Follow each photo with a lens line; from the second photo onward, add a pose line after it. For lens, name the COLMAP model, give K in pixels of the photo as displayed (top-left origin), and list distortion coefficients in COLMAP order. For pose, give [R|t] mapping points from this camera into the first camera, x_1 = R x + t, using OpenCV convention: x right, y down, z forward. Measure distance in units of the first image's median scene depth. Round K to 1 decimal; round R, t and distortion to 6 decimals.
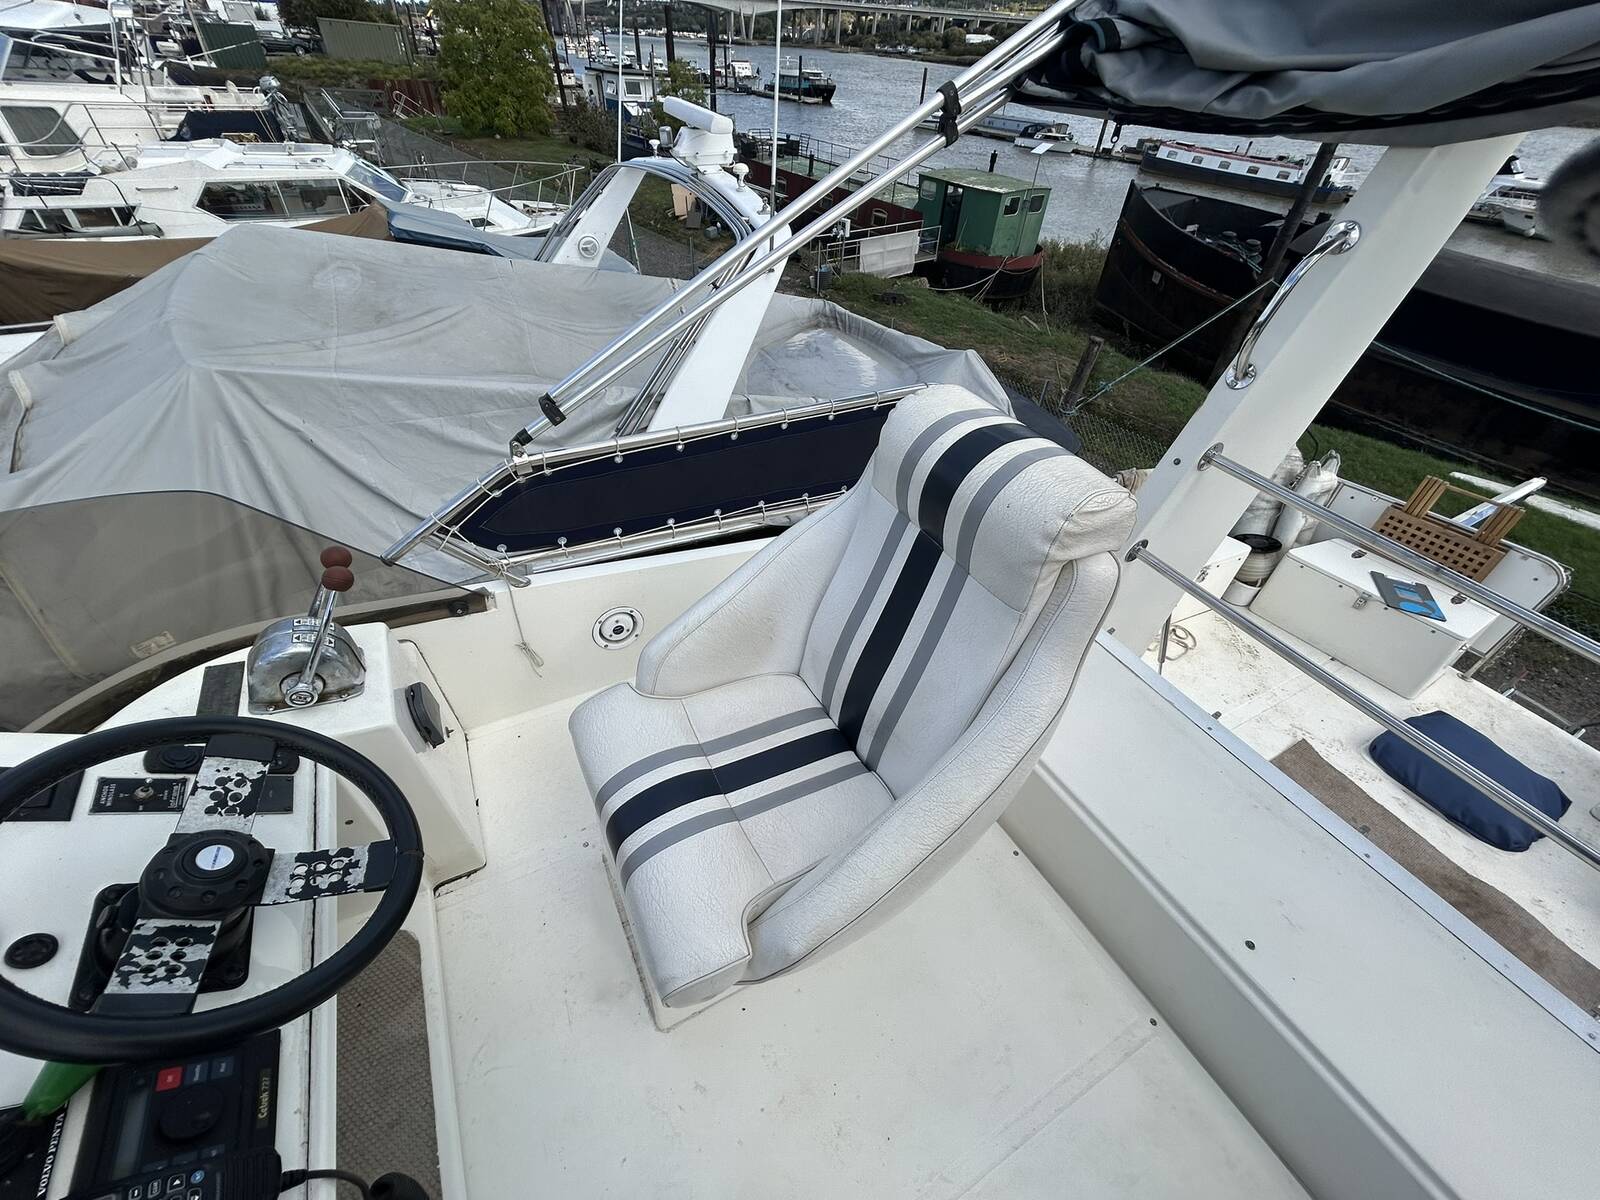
lens RADIAL K [[641.8, 0, 798.0], [0, 641.8, 602.8], [0, 0, 1]] dist [-0.001734, 0.000624]
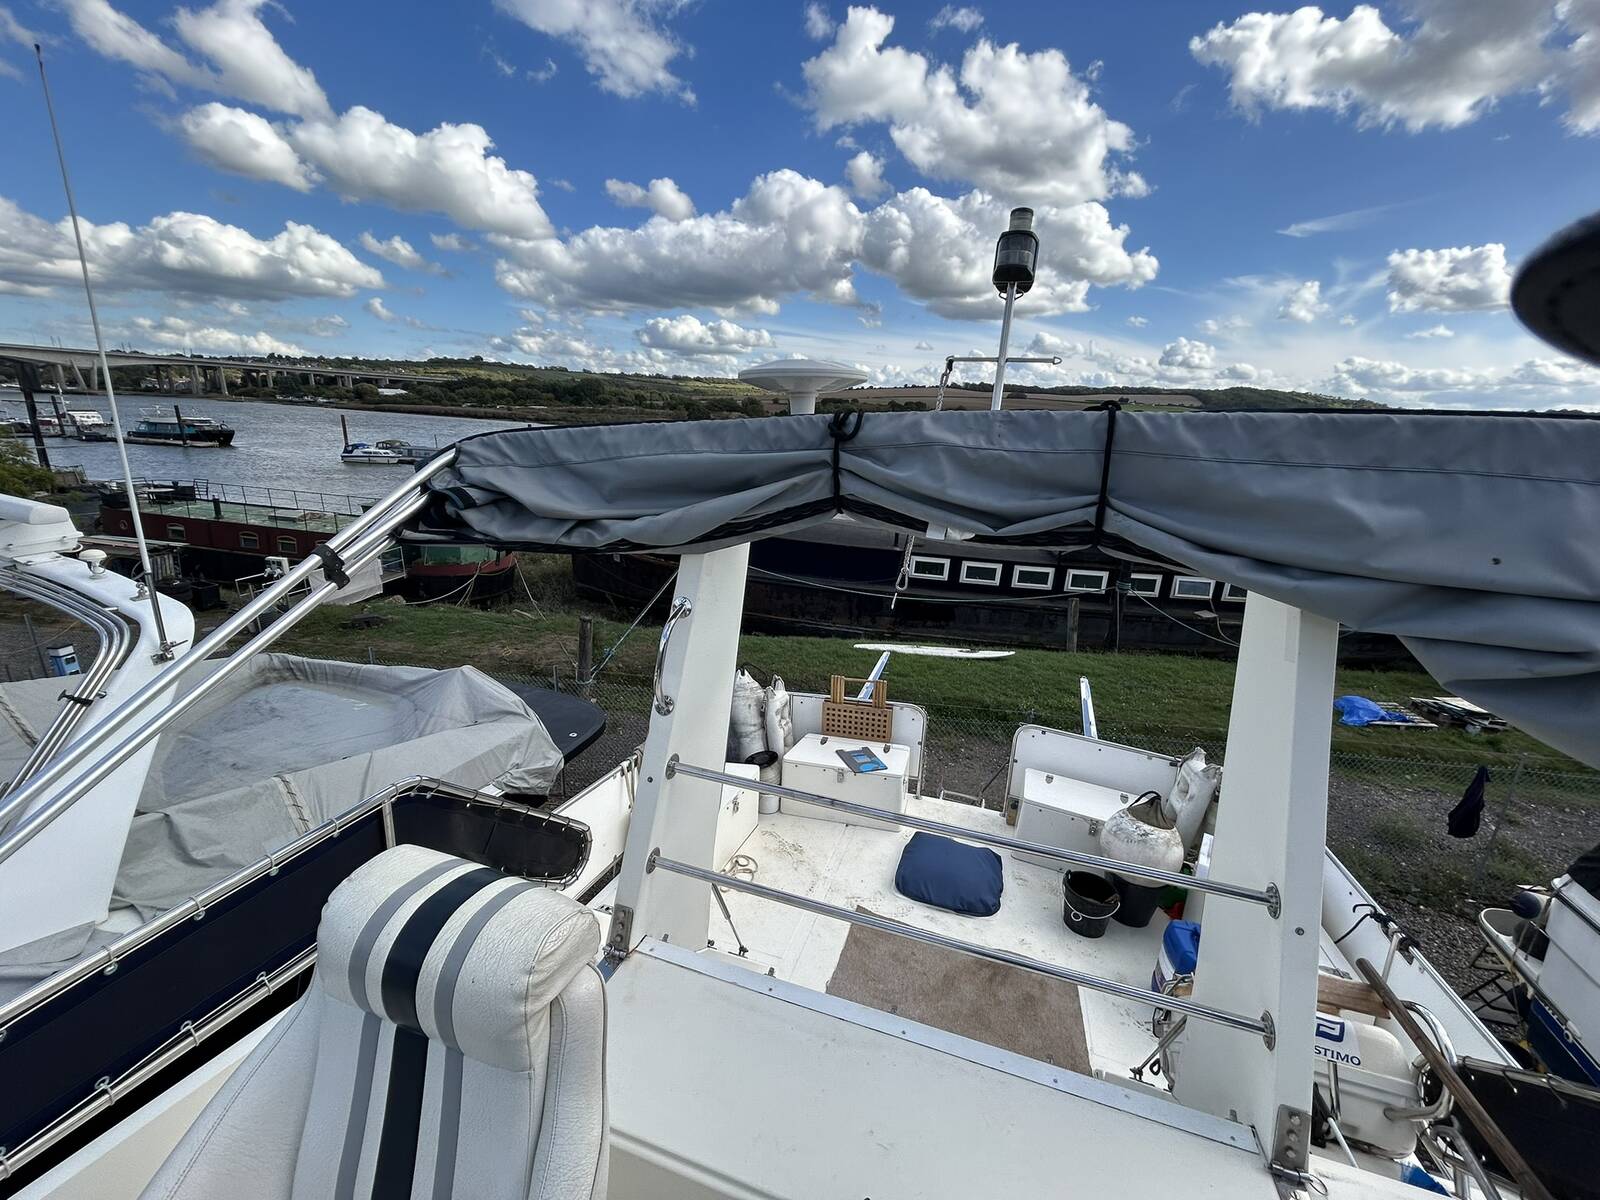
lens RADIAL K [[641.8, 0, 798.8], [0, 641.8, 600.8], [0, 0, 1]] dist [-0.001734, 0.000624]
pose [[0.731477, -0.203760, 0.650710, 0.080467], [0.444096, 0.866516, -0.227880, -0.100938], [-0.517418, 0.455666, 0.724325, -0.125373]]
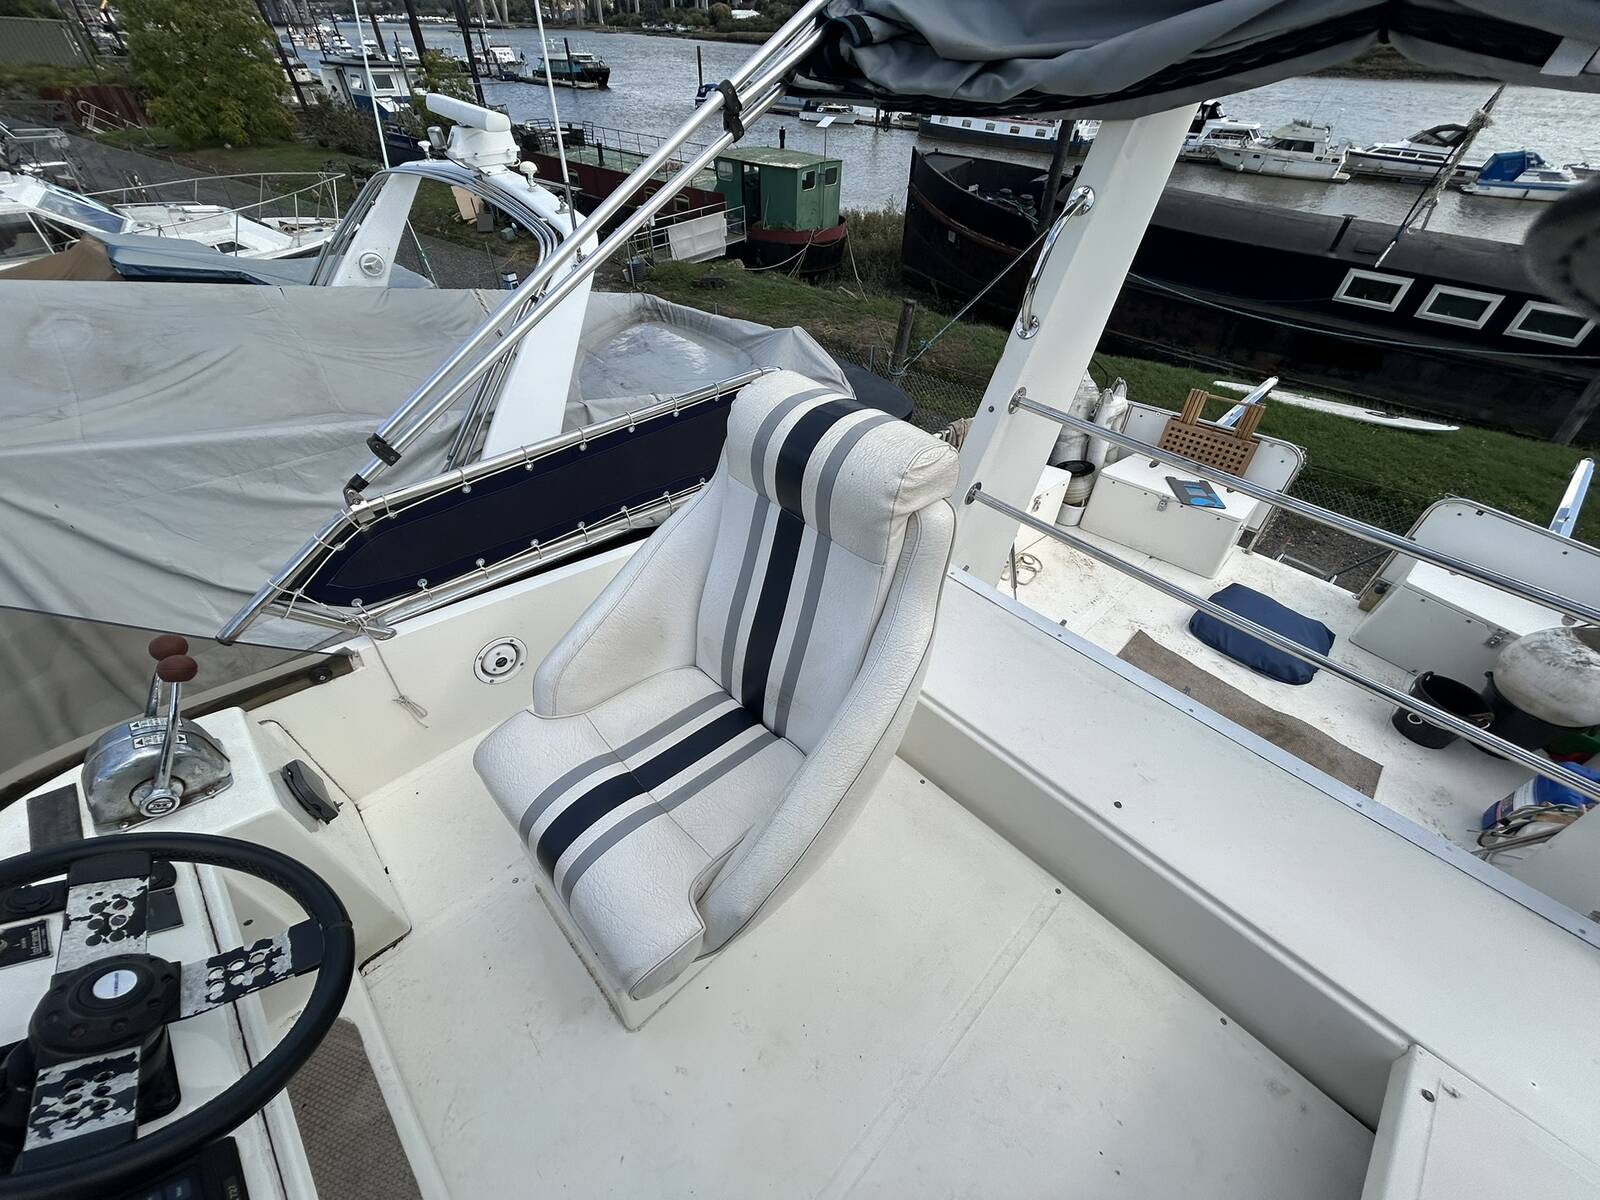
lens RADIAL K [[641.8, 0, 798.5], [0, 641.8, 602.8], [0, 0, 1]] dist [-0.001734, 0.000624]
pose [[0.963472, -0.197234, 0.181163, -0.004943], [0.193628, 0.980356, 0.037563, 0.004502], [-0.185013, -0.001113, 0.982735, -0.039883]]
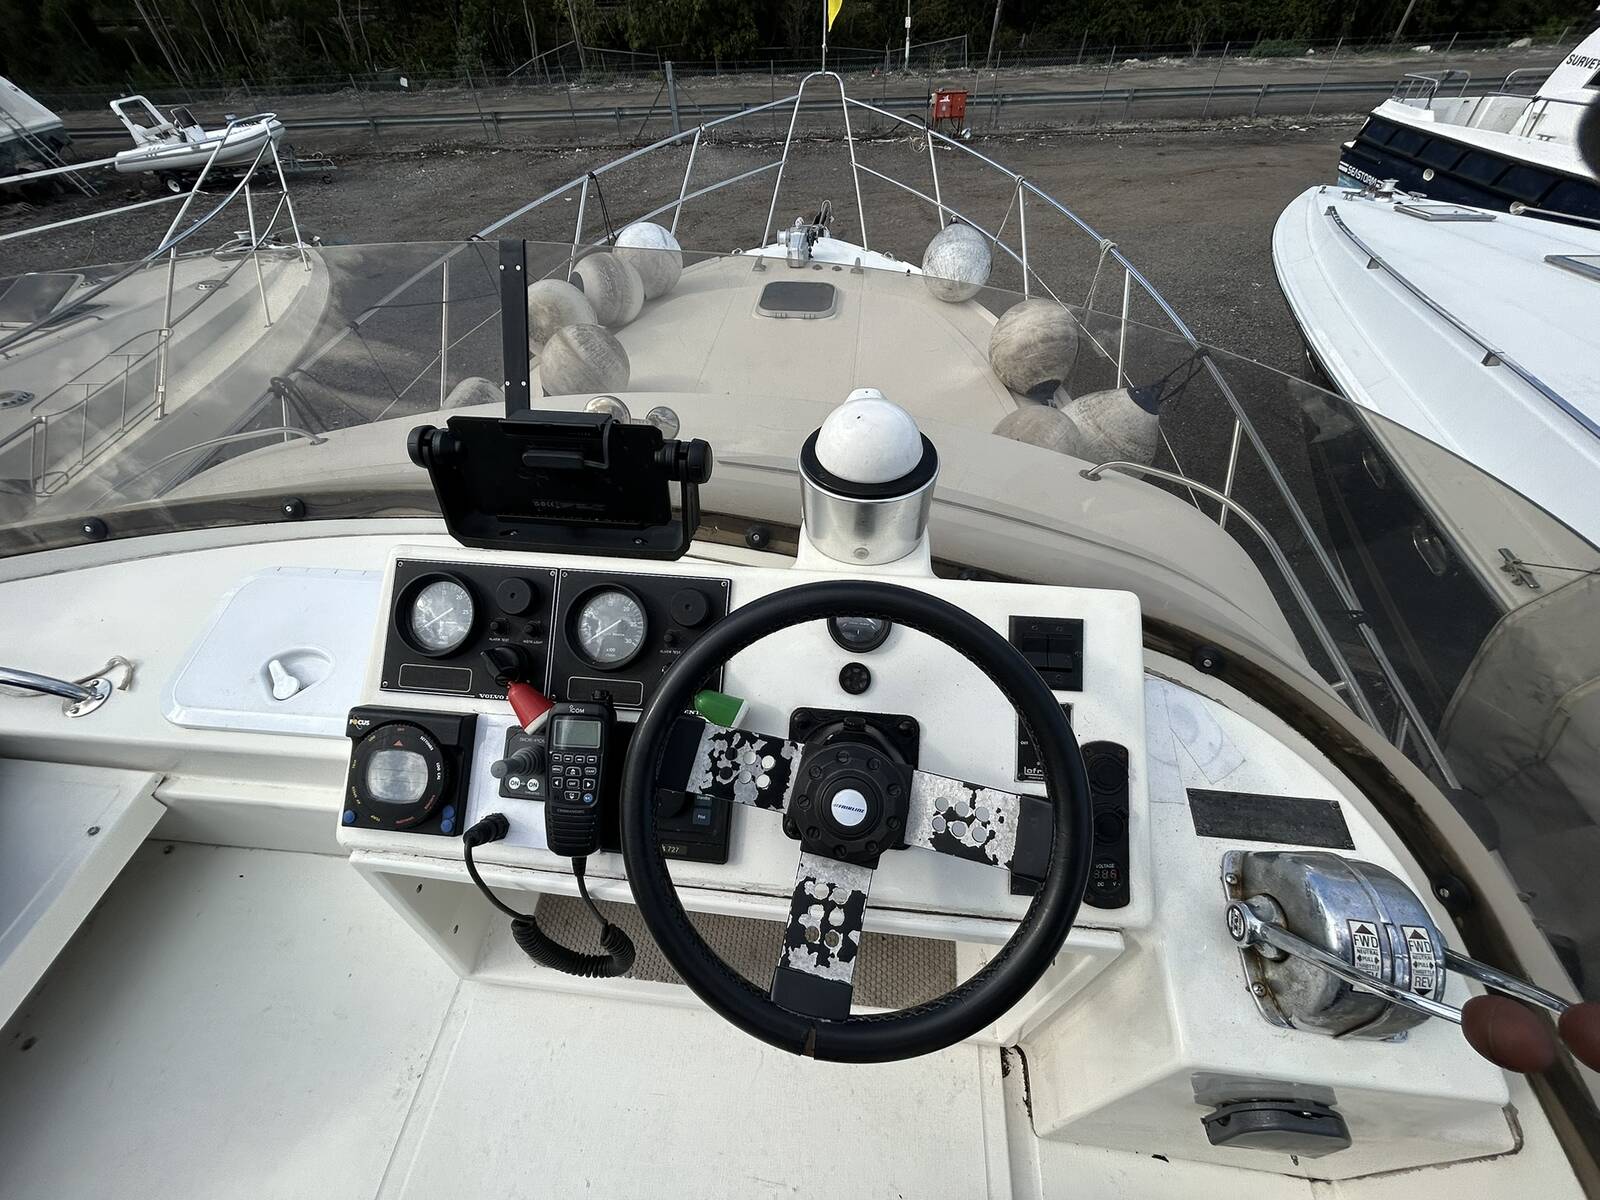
lens RADIAL K [[641.8, 0, 796.4], [0, 641.8, 601.2], [0, 0, 1]] dist [-0.001734, 0.000624]
pose [[-0.568944, 0.575492, -0.587462, -0.222371], [-0.537999, 0.279811, 0.795150, -0.116174], [0.621981, 0.768449, 0.150417, 0.259955]]
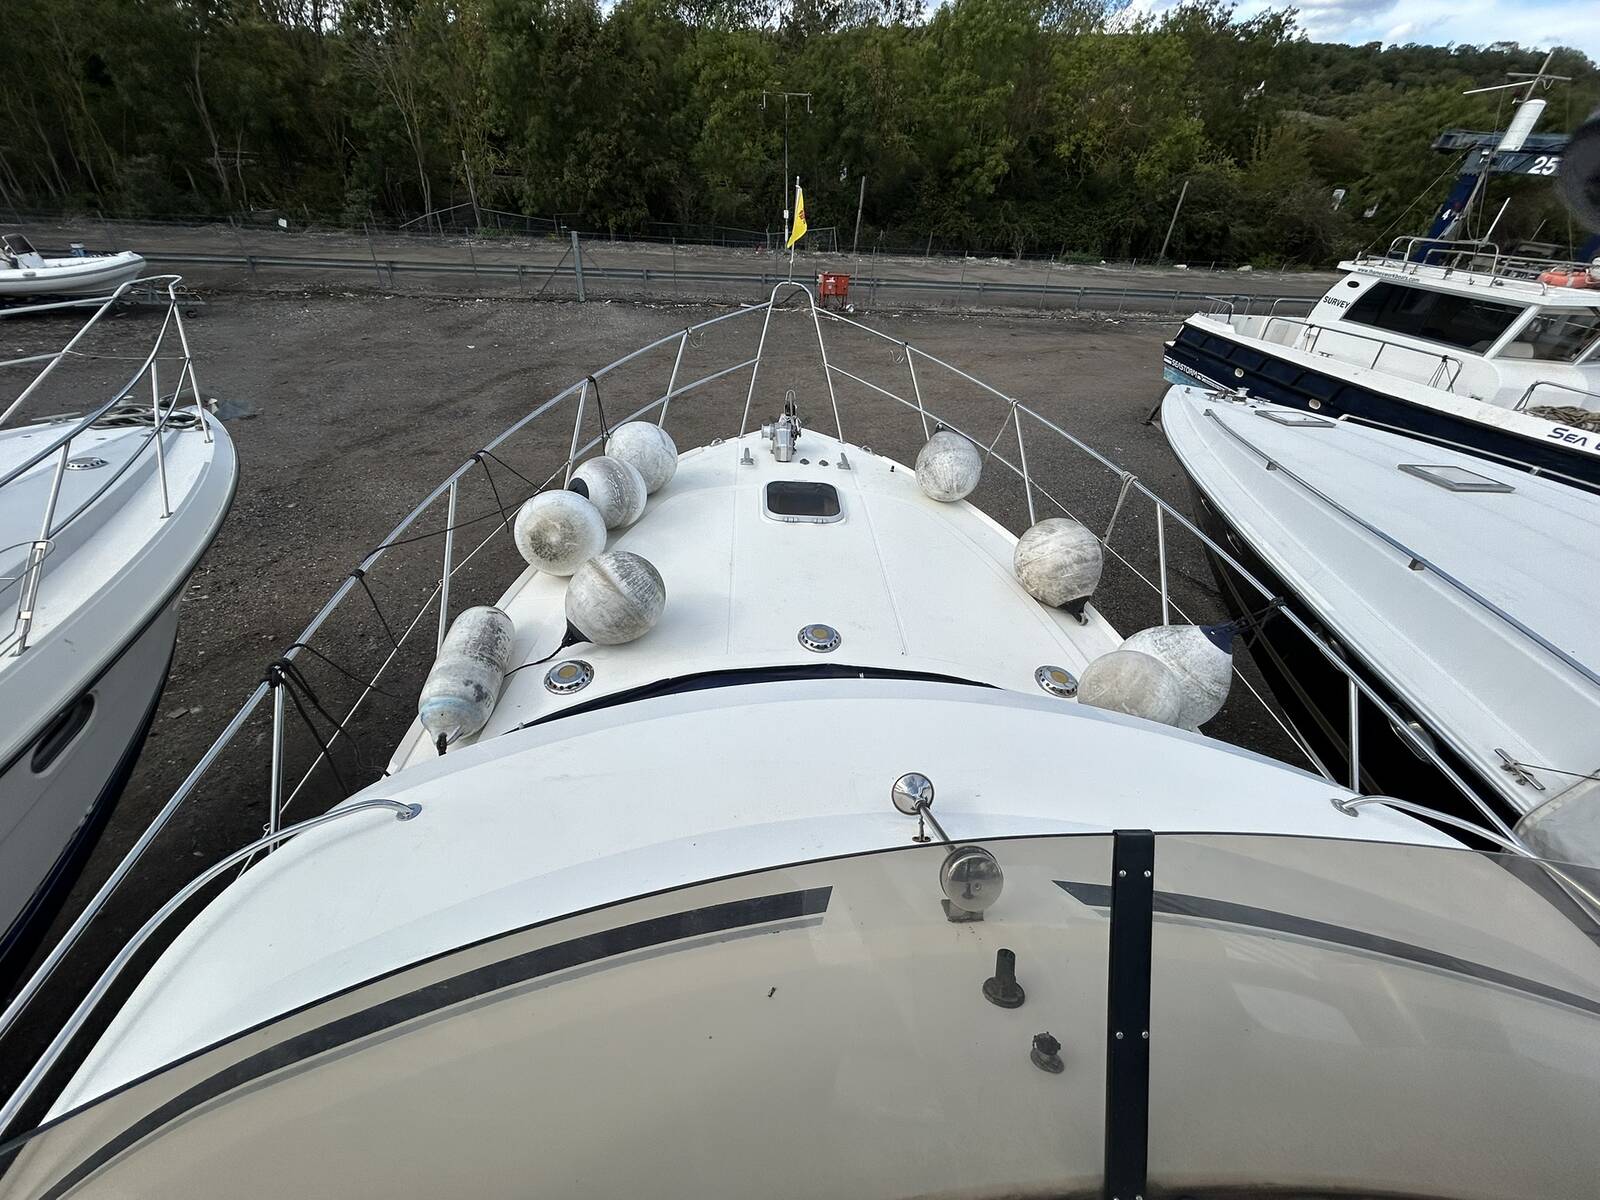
lens RADIAL K [[641.8, 0, 796.1], [0, 641.8, 600.4], [0, 0, 1]] dist [-0.001734, 0.000624]
pose [[-0.424551, 0.473371, -0.771801, -0.276520], [-0.651894, 0.431749, 0.623399, 0.238663], [0.628324, 0.767797, 0.125288, -0.402287]]
